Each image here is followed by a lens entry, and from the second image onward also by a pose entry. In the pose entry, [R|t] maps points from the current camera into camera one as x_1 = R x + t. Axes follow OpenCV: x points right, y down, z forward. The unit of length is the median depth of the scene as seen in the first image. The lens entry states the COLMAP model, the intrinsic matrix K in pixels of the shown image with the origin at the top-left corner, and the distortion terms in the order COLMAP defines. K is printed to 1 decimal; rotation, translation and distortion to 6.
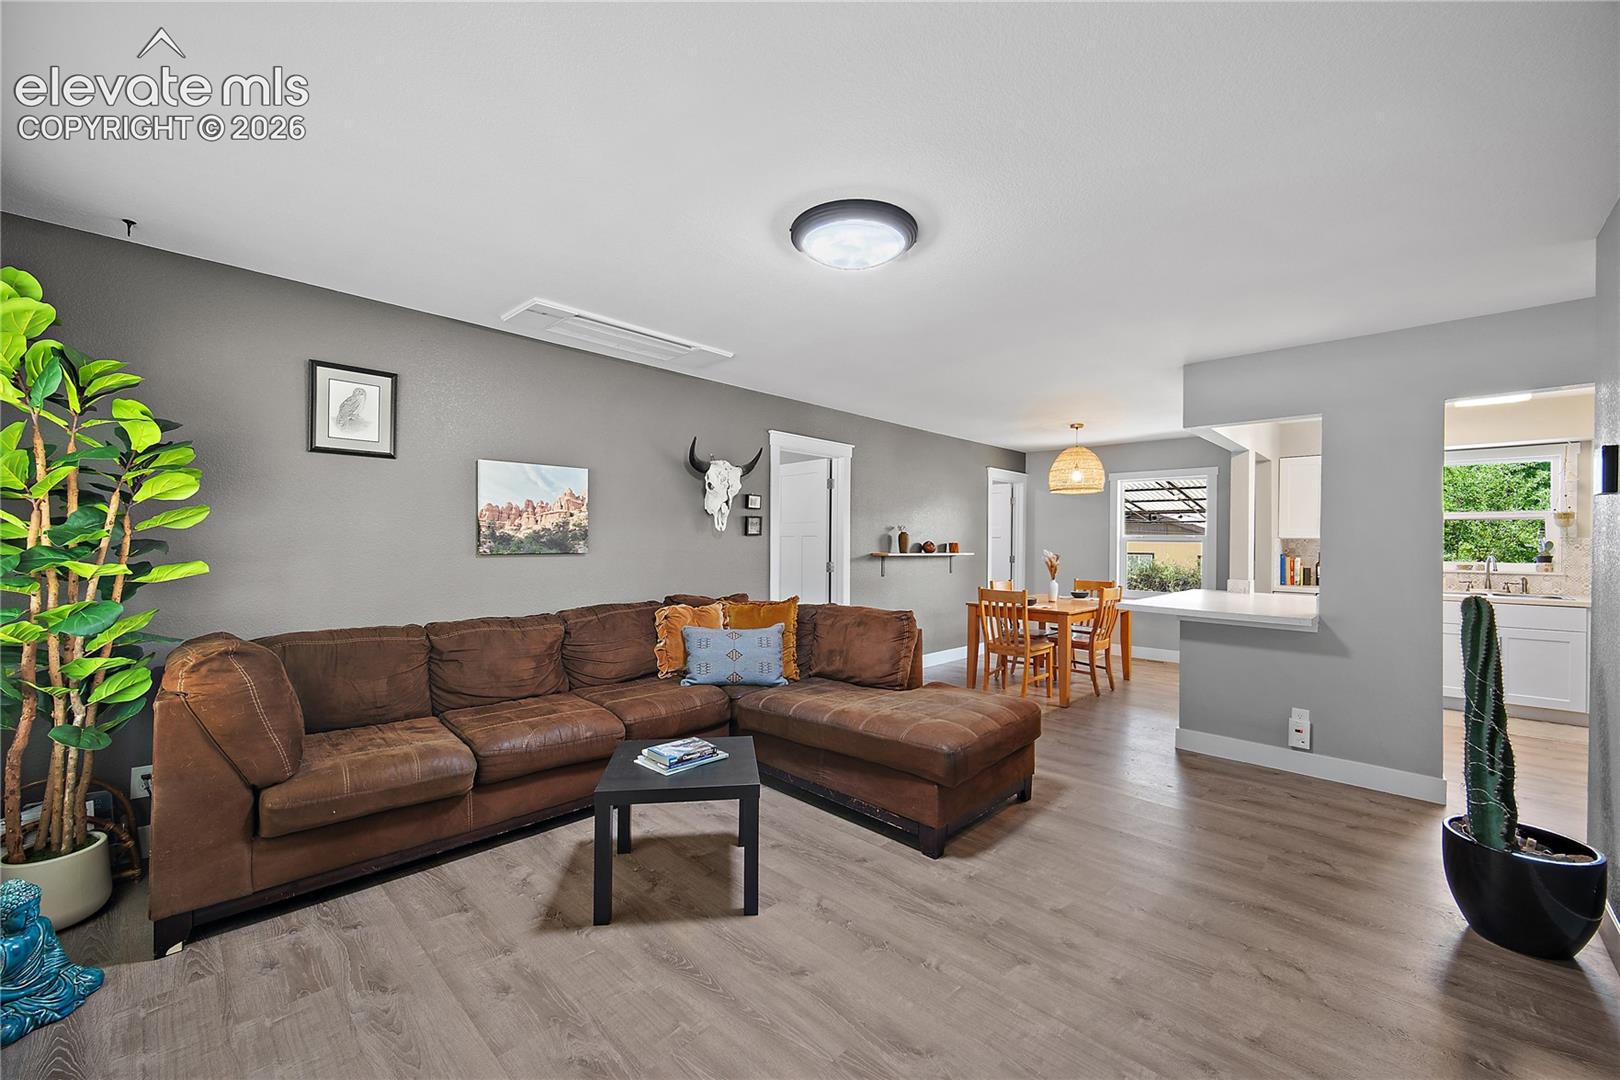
lens RADIAL K [[637.3, 0, 811.3], [0, 637.3, 540.9], [0, 0, 1]] dist [-0.001553, -0.000117]
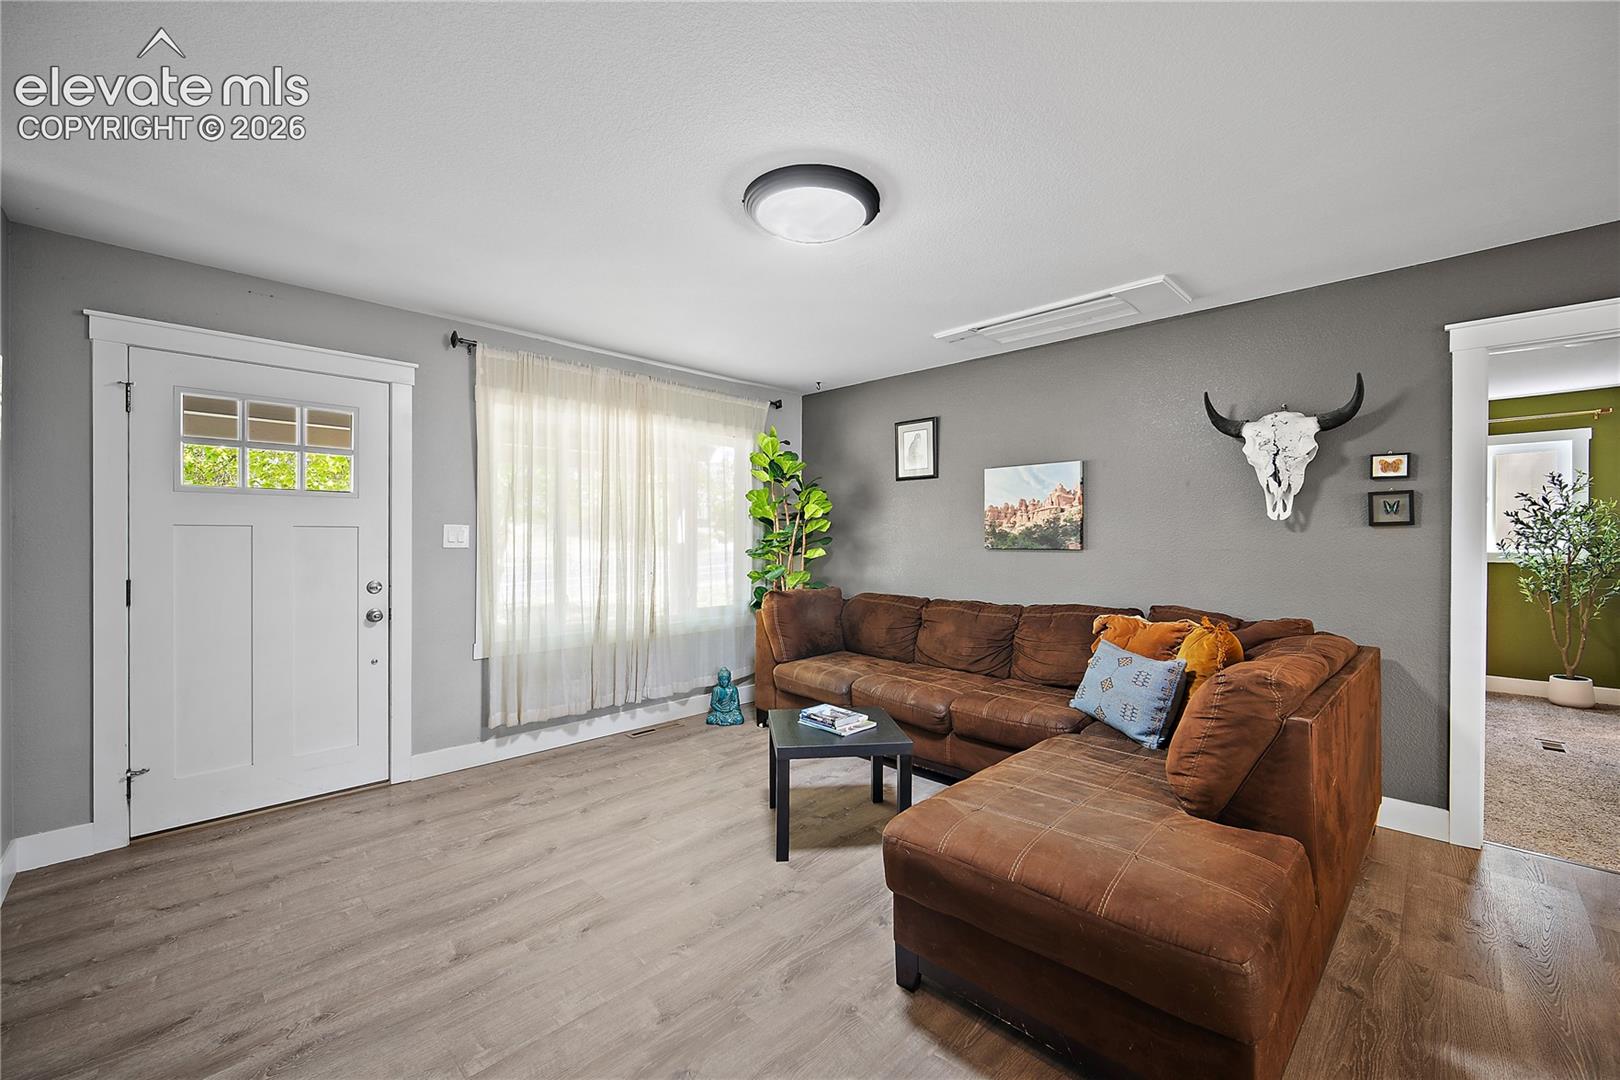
lens RADIAL K [[637.3, 0, 811.3], [0, 637.3, 540.9], [0, 0, 1]] dist [-0.001553, -0.000117]
pose [[-0.008892, -0.000726, -0.999960, 0.661897], [0.000270, 1.000000, -0.000728, 0.007562], [0.999960, -0.000276, -0.008892, 0.669424]]
